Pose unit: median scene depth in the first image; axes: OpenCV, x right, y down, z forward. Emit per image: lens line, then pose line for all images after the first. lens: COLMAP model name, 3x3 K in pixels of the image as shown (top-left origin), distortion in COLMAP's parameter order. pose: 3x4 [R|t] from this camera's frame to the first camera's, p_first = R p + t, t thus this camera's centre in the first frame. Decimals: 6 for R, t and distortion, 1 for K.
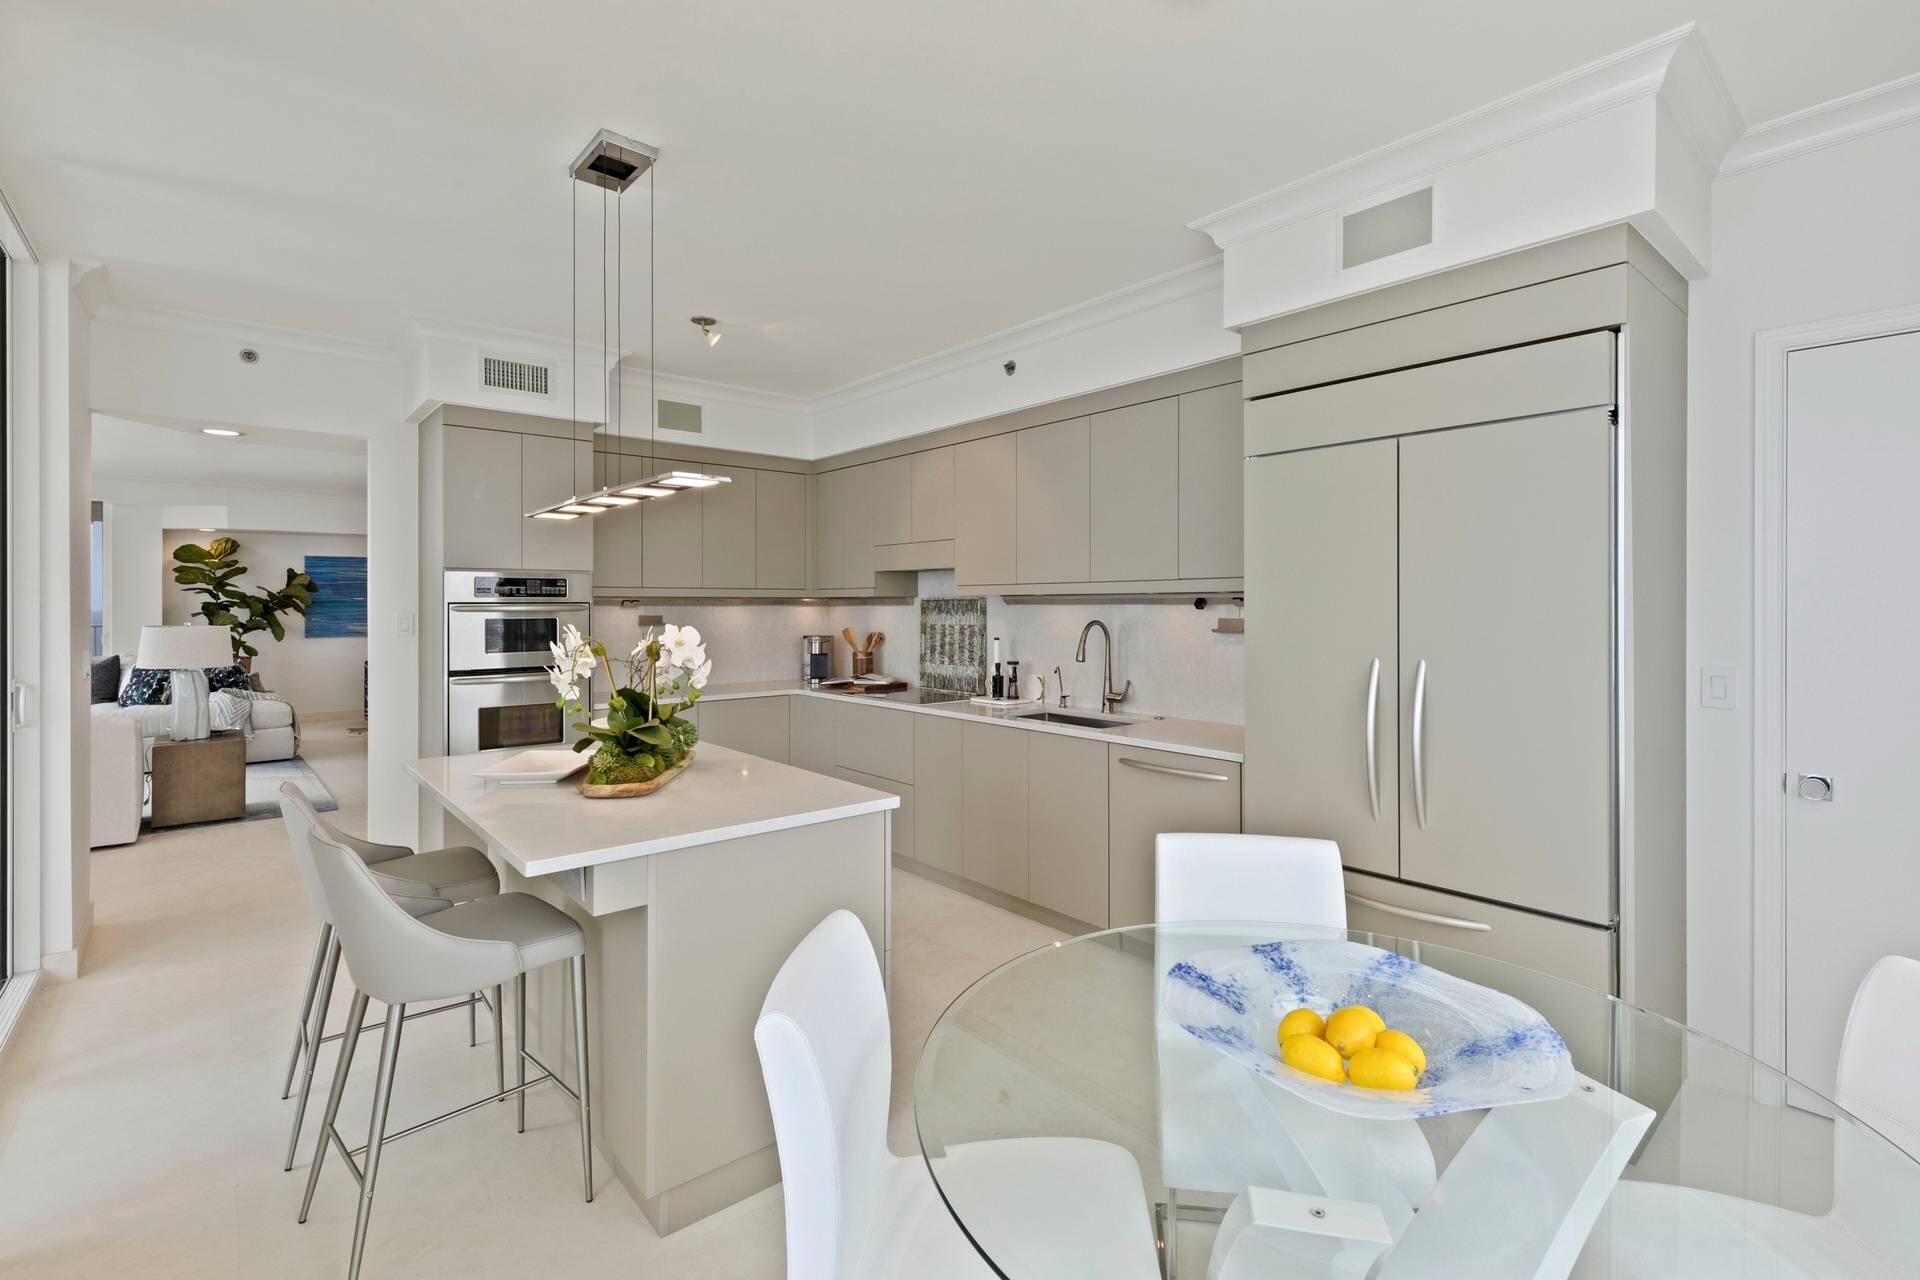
lens RADIAL K [[883.1, 0, 978.8], [0, 883.1, 598.9], [0, 0, 1]] dist [0.004904, 0.000026]
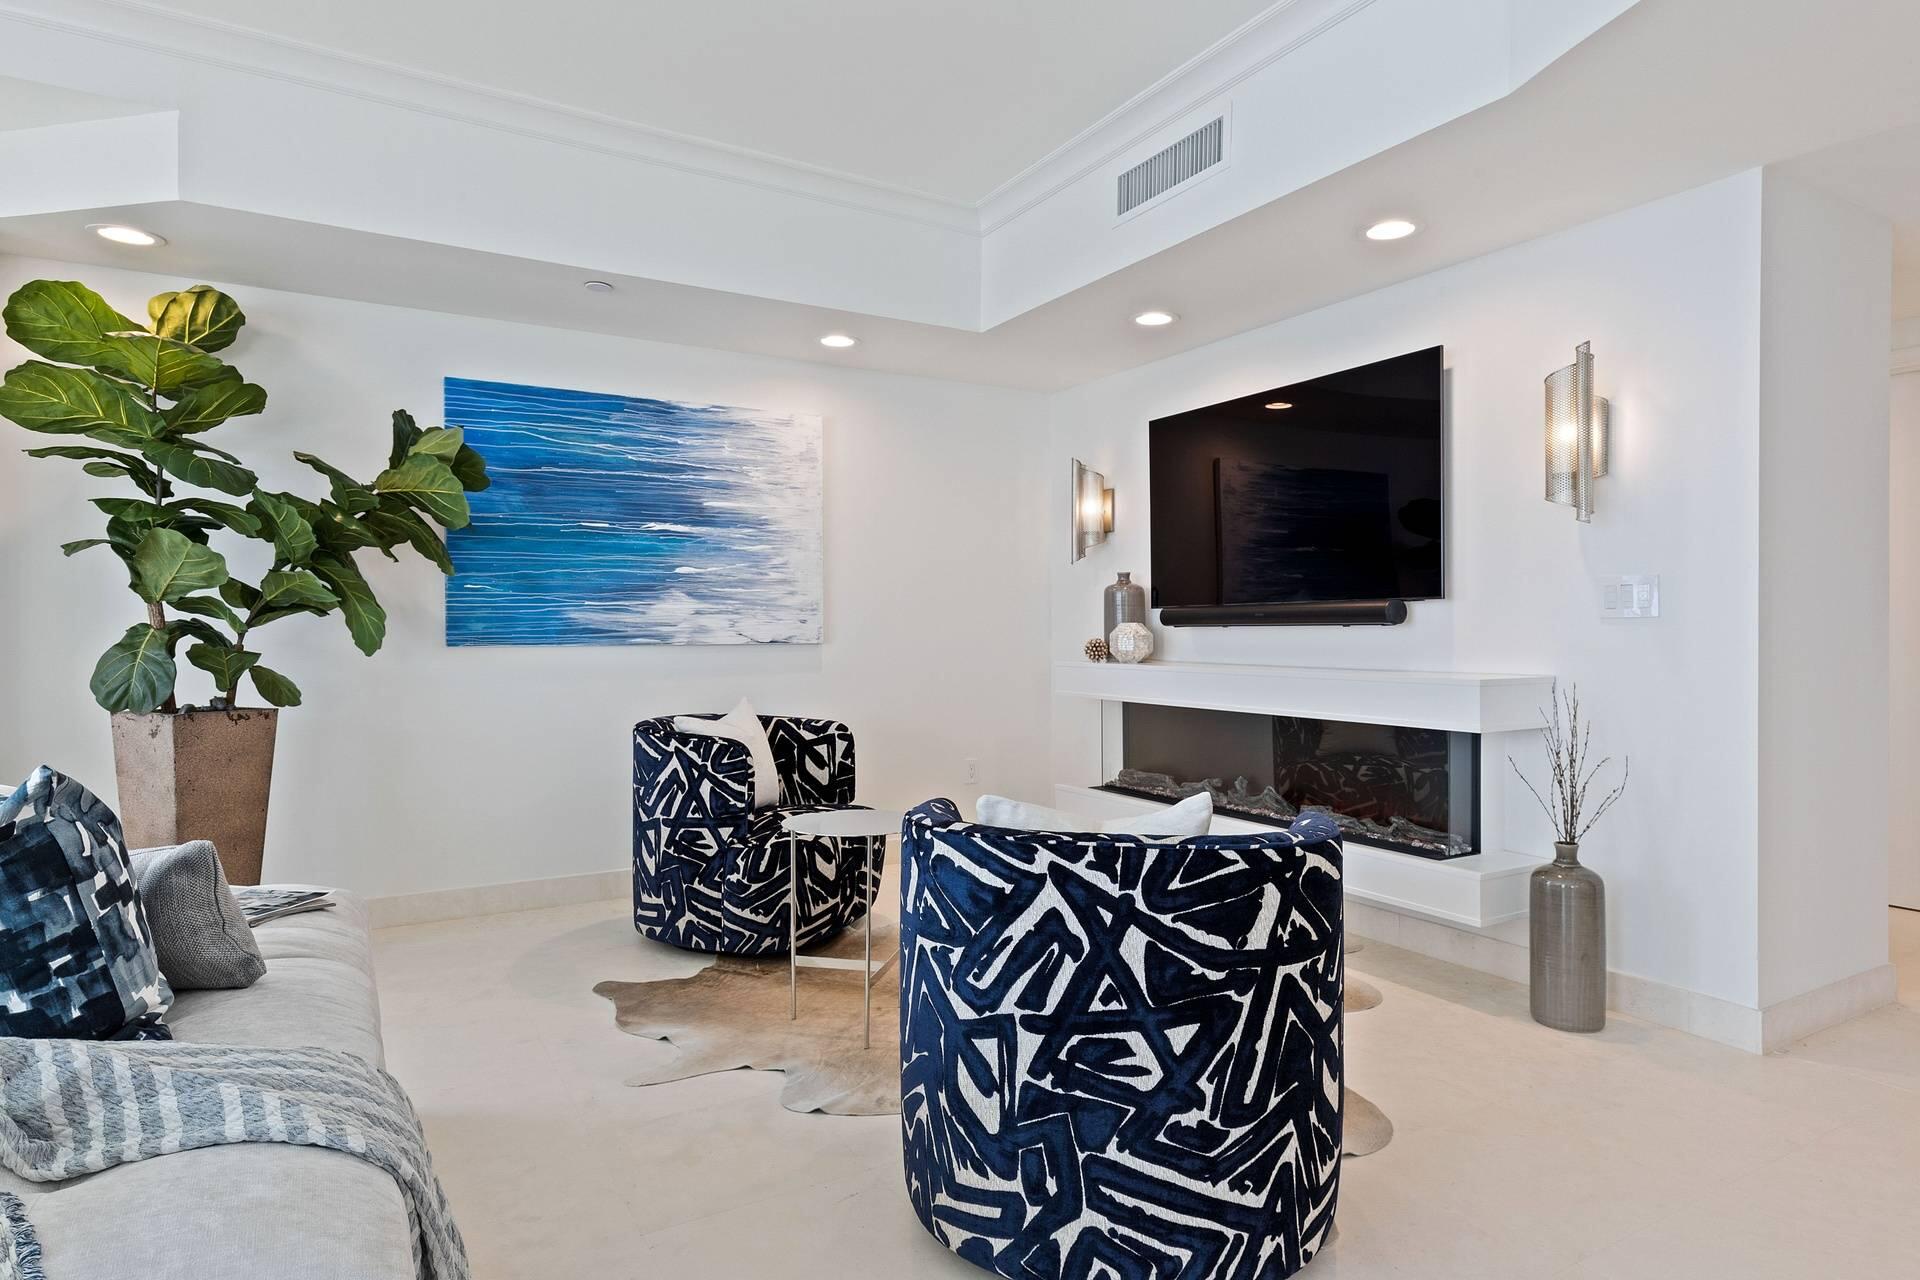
lens RADIAL K [[1083.0, 0, 963.0], [0, 1083.0, 635.4], [0, 0, 1]] dist [0.001946, 0.004110]
pose [[0.982864, 0.002055, -0.184321, -0.547464], [-0.000122, 0.999945, 0.010497, 0.038387], [0.184333, -0.010295, 0.982810, 0.705104]]
